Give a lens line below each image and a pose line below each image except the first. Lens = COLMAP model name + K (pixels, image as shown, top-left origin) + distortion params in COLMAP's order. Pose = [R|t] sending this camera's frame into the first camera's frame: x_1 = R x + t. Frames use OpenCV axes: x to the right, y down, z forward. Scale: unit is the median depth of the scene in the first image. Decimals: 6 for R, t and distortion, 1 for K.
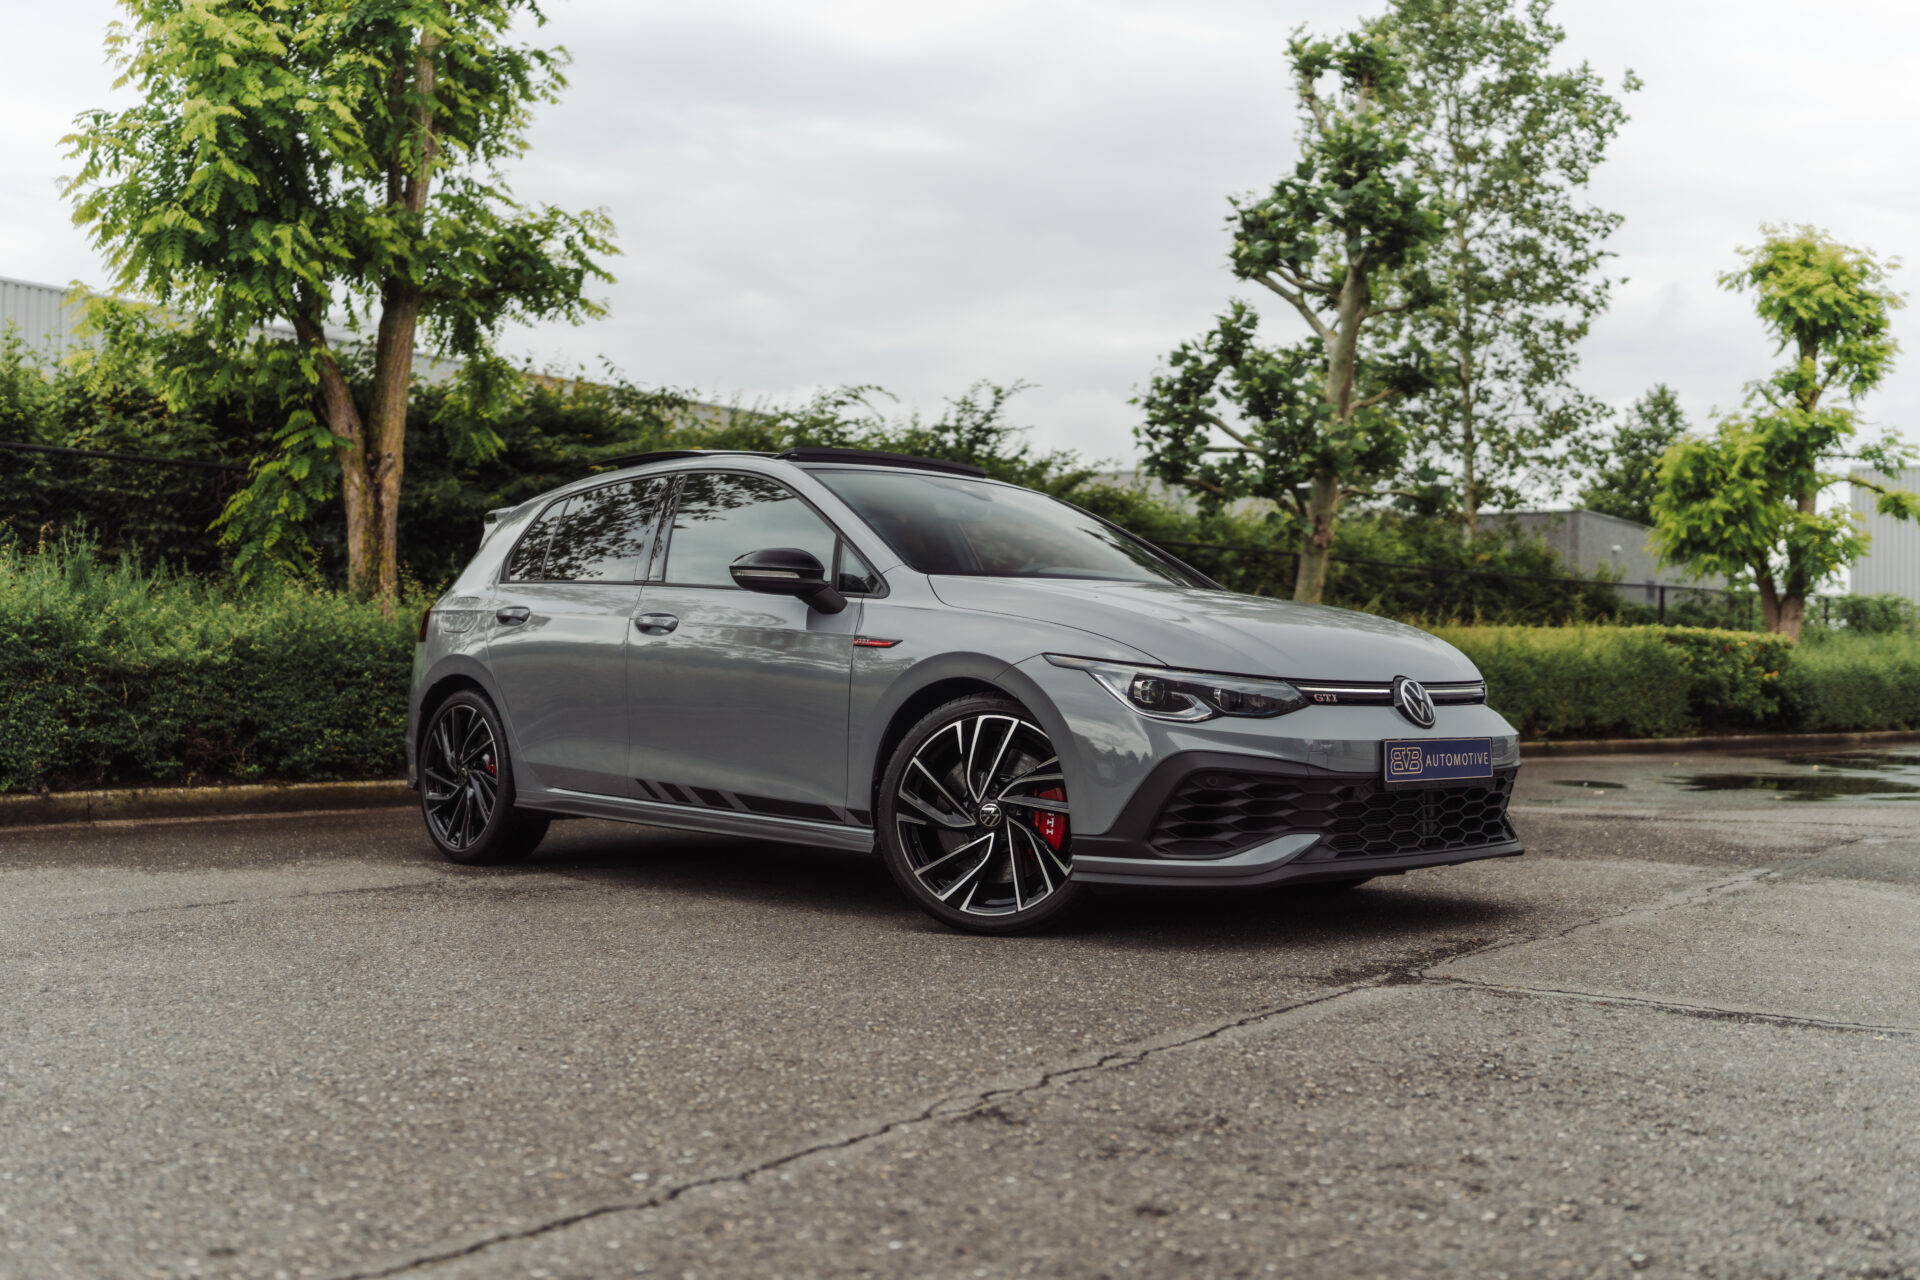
lens RADIAL K [[1900.8, 0, 912.1], [0, 1900.8, 666.6], [0, 0, 1]] dist [0.002900, -0.004079]
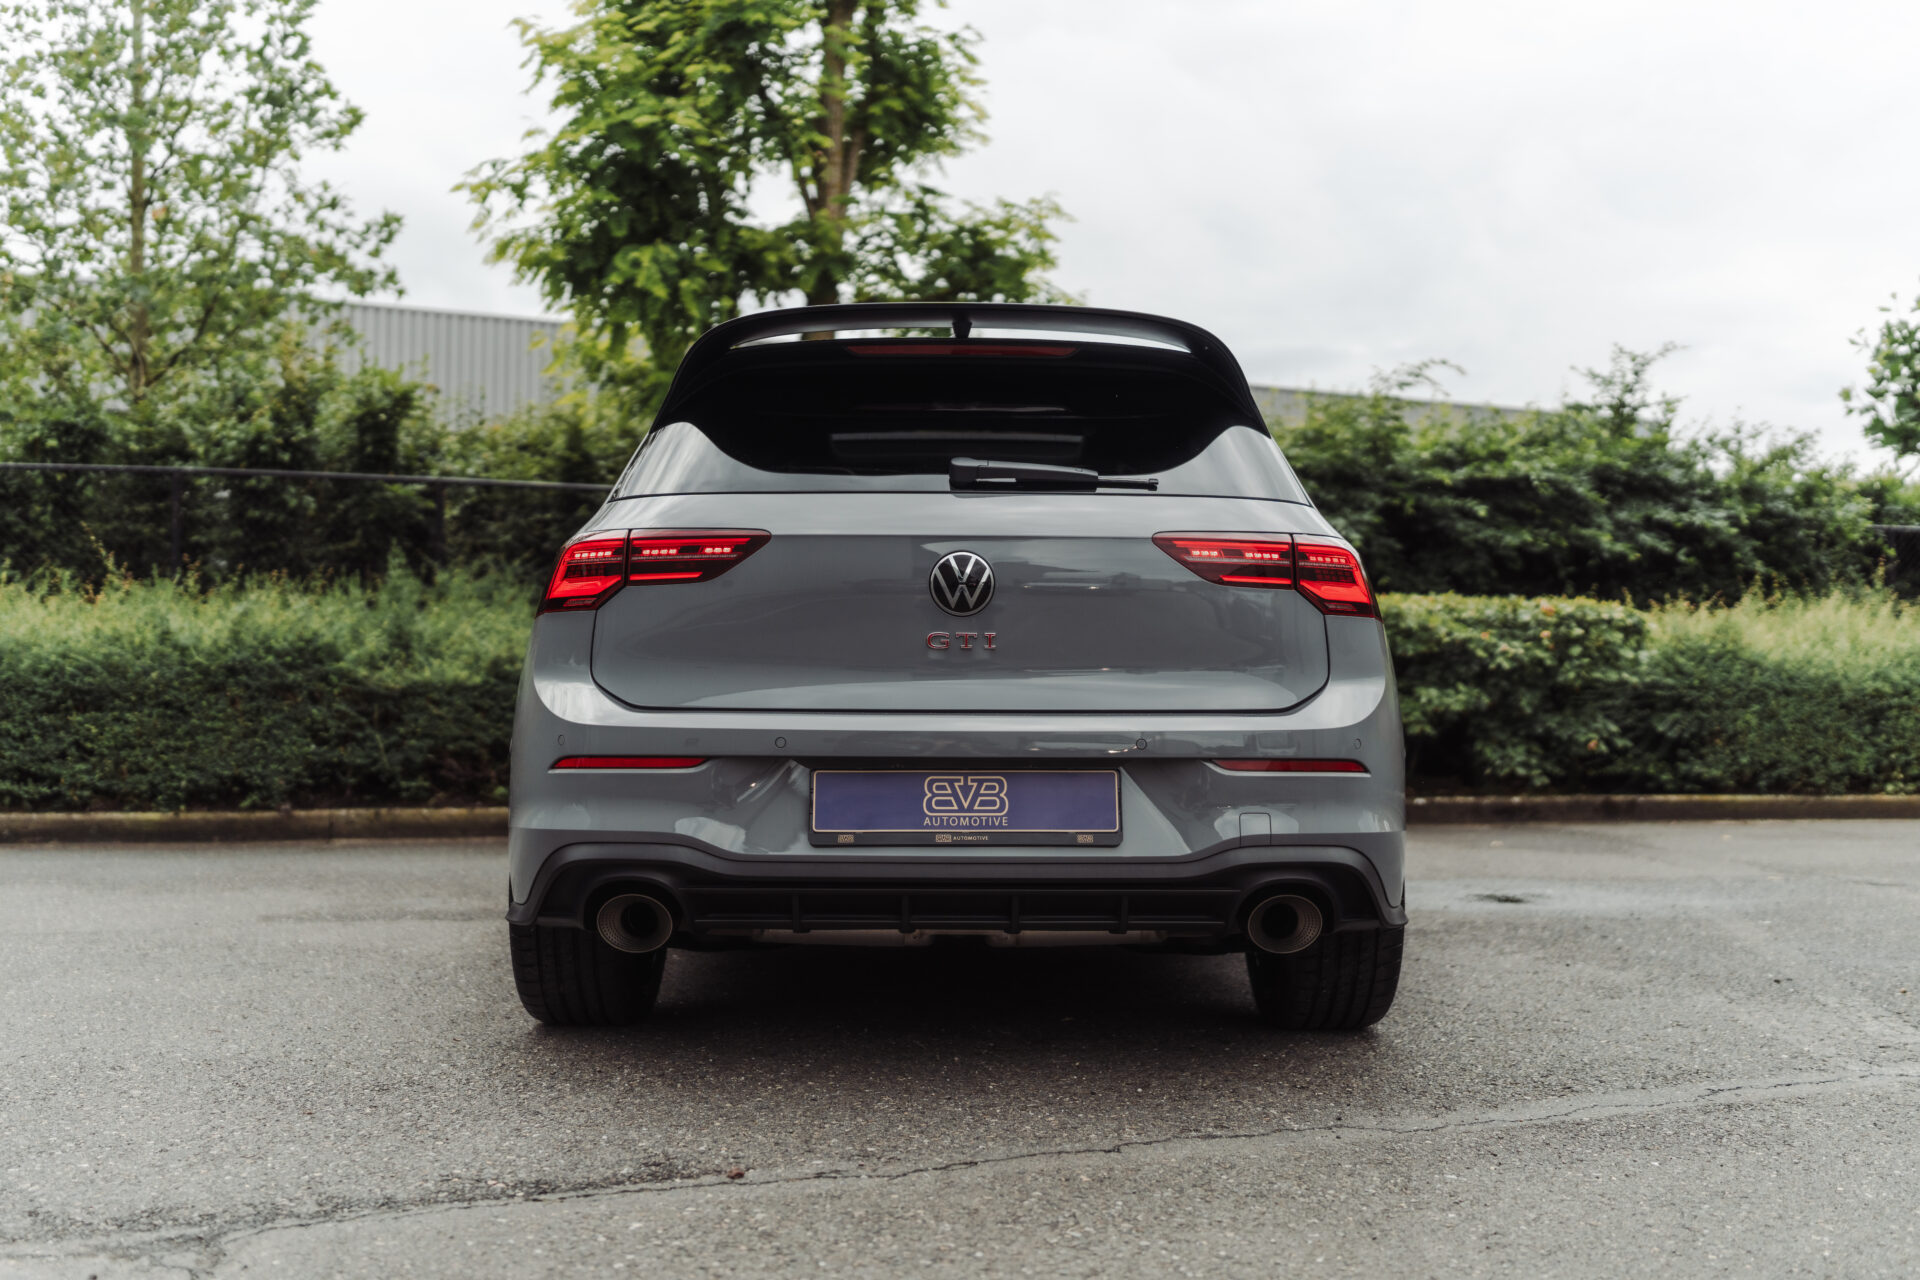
lens RADIAL K [[1806.2, 0, 965.1], [0, 1806.2, 647.7], [0, 0, 1]] dist [0.009290, -0.020138]
pose [[0.869689, -0.014849, -0.493377, 0.179645], [0.002494, 0.999667, -0.025691, 0.002310], [0.493594, 0.021112, 0.869436, 0.168669]]
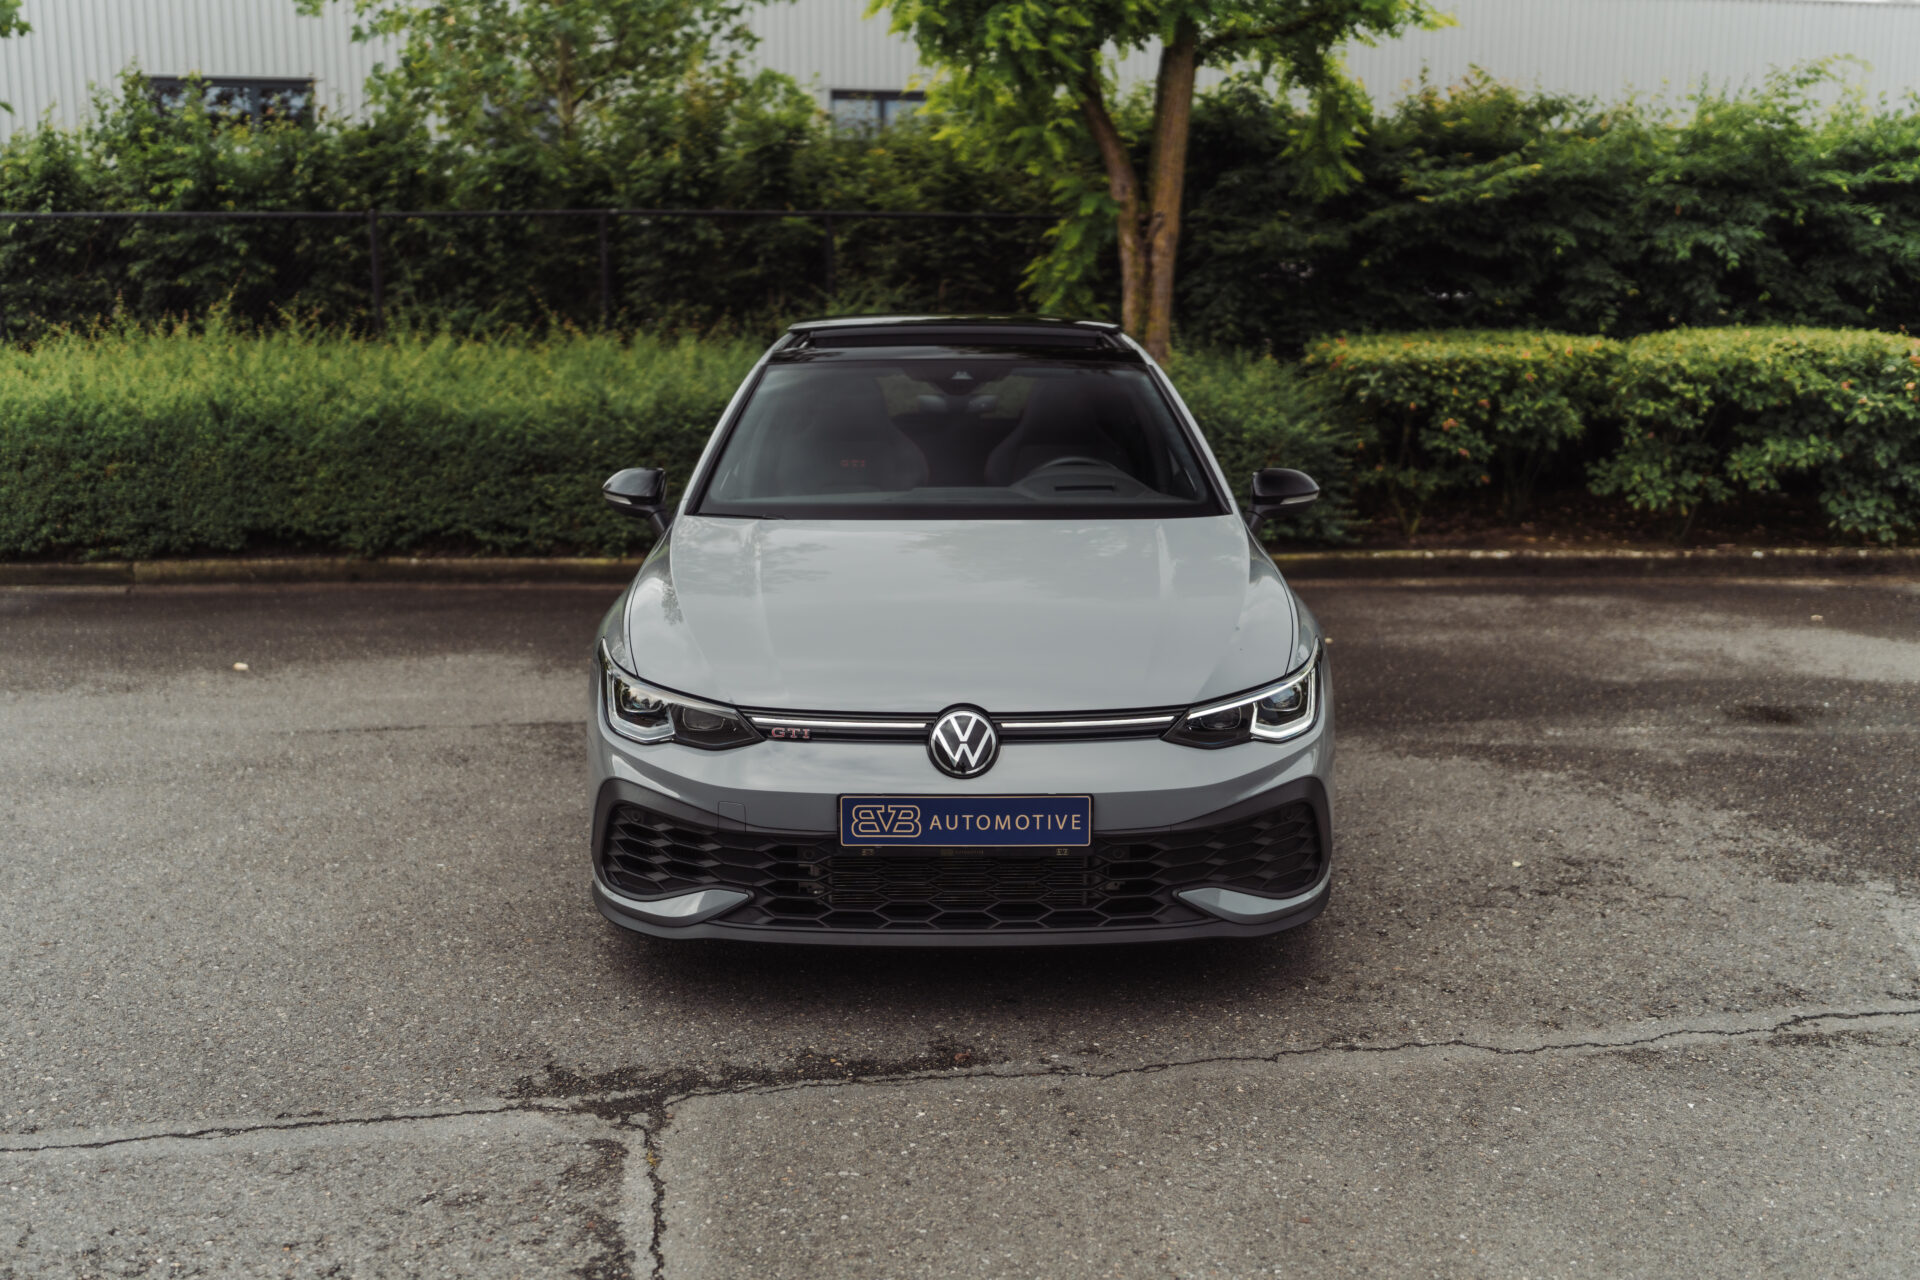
lens RADIAL K [[1799.8, 0, 944.2], [0, 1799.8, 651.1], [0, 0, 1]] dist [0.002686, -0.013188]
pose [[0.731161, 0.120501, -0.671479, 0.223955], [0.013361, 0.981558, 0.190695, -0.047469], [0.682074, -0.148400, 0.716067, 0.139502]]
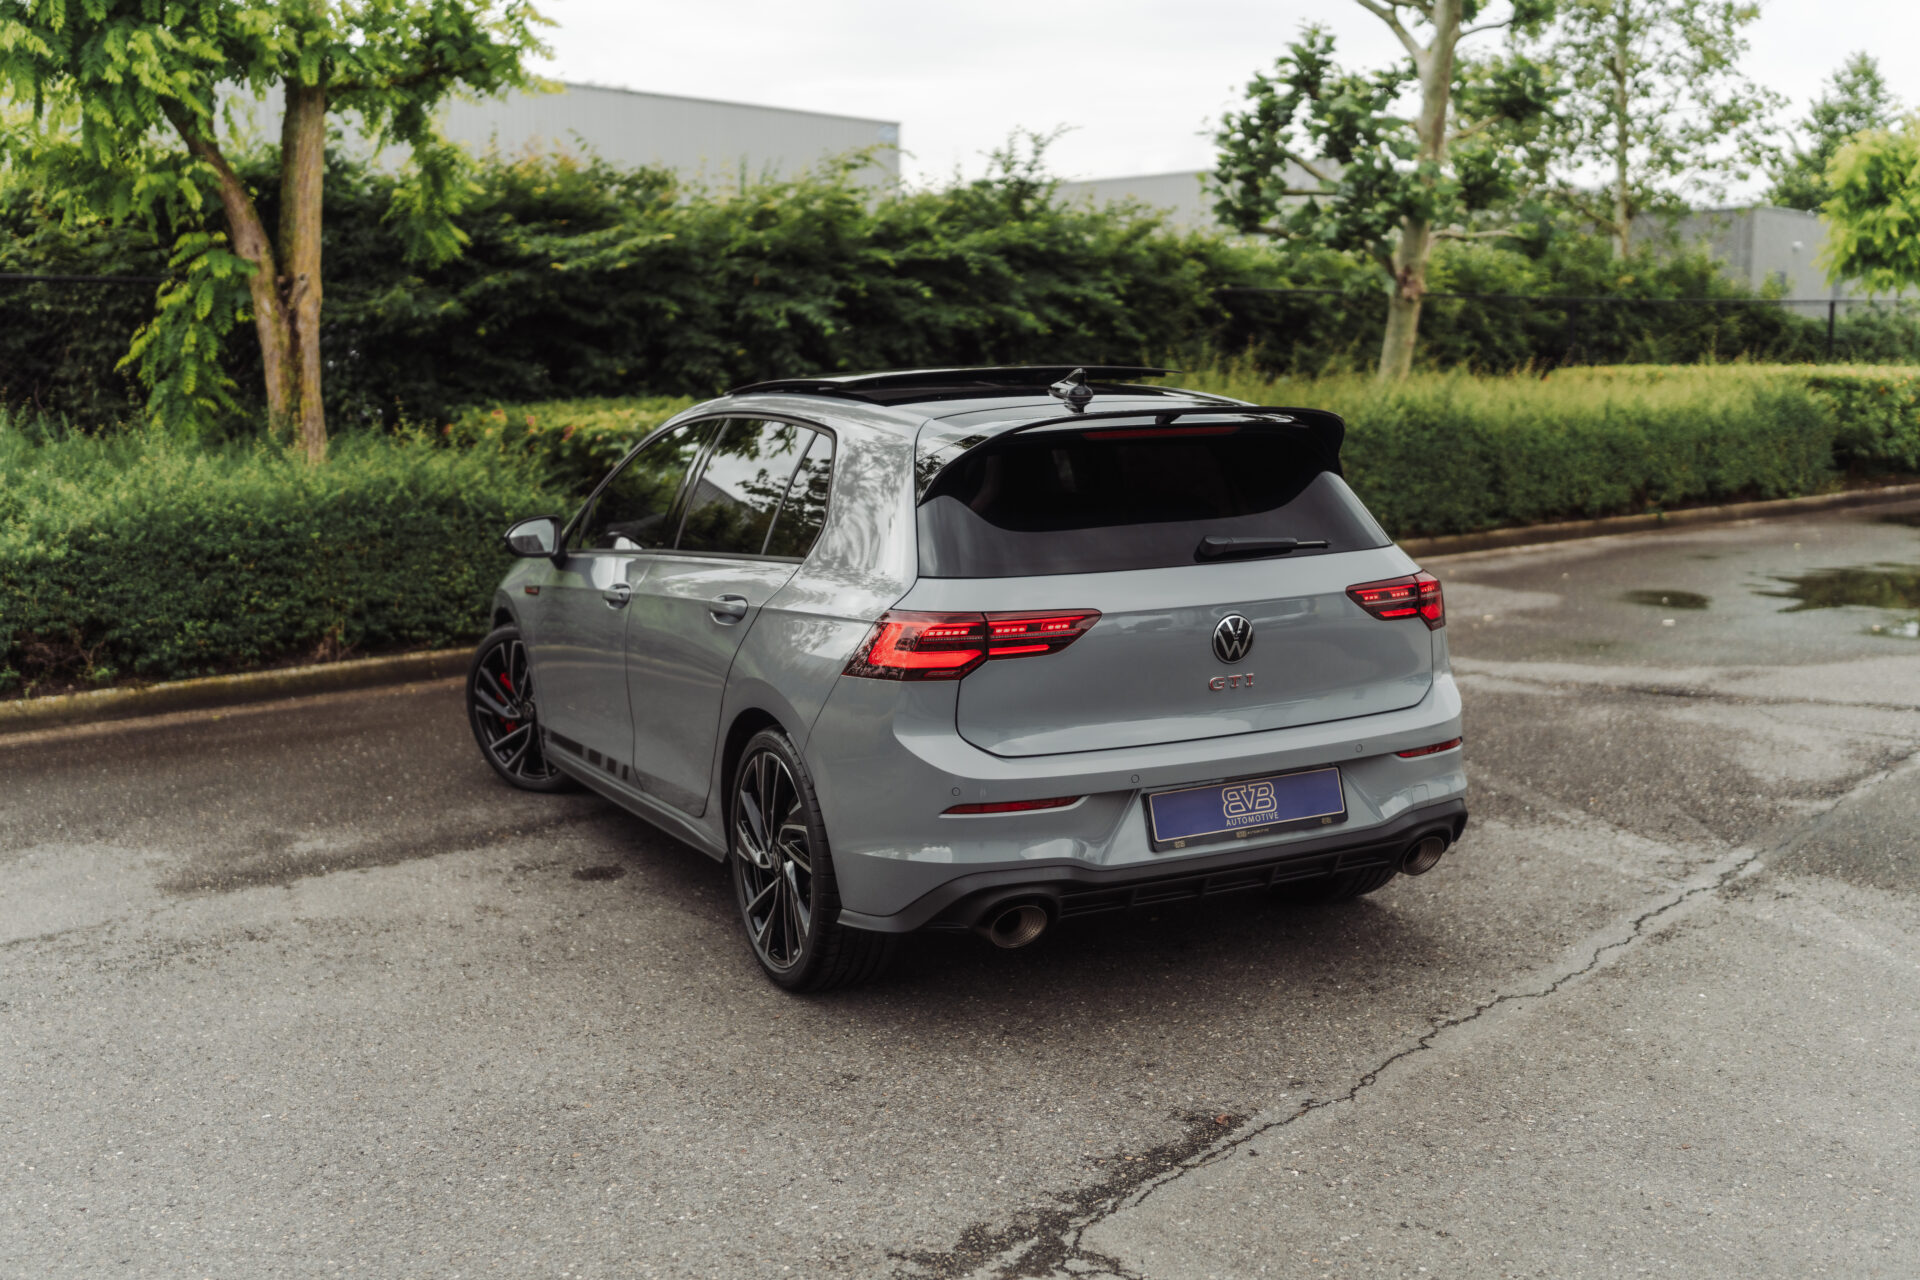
lens RADIAL K [[1903.0, 0, 960.0], [0, 1903.0, 640.0], [0, 0, 1]] dist [-0.002111, 0.001832]
pose [[0.996889, -0.017202, -0.076913, 0.072743], [0.028575, 0.988378, 0.149305, -0.047415], [0.073450, -0.151039, 0.985795, 0.075823]]
